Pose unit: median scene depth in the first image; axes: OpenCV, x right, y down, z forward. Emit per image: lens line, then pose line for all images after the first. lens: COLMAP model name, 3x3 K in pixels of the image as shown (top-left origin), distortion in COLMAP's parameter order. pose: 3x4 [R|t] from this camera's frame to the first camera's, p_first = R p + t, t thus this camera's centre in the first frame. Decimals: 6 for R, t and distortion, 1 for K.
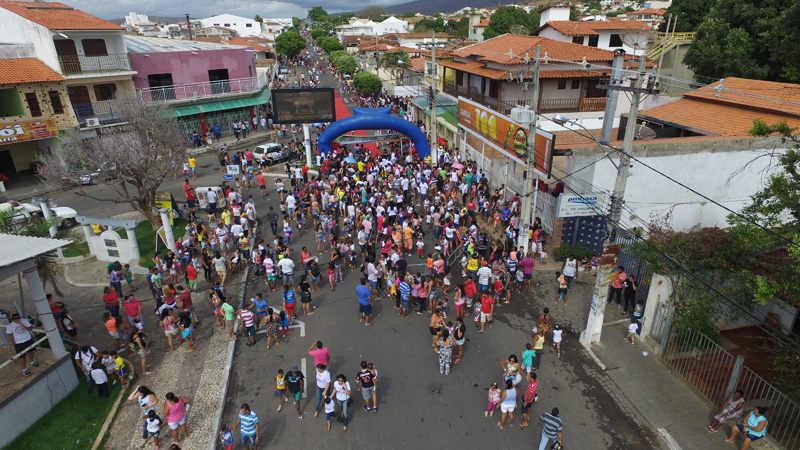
lens RADIAL K [[470.6, 0, 397.3], [0, 470.6, 225.1], [0, 0, 1]] dist [-0.003584, 0.017693]
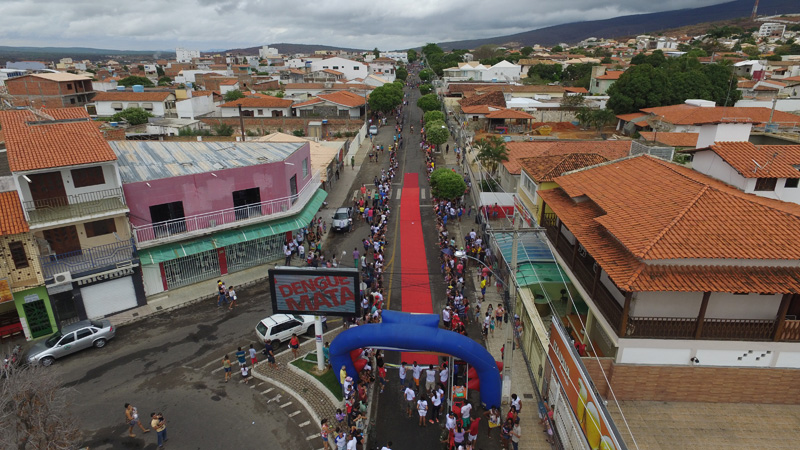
lens RADIAL K [[470.6, 0, 397.3], [0, 470.6, 225.1], [0, 0, 1]] dist [-0.003584, 0.017693]
pose [[0.973059, 0.085942, -0.213938, 0.085204], [-0.096681, 0.994502, -0.040229, -0.521245], [0.209304, 0.059829, 0.976019, 0.555423]]
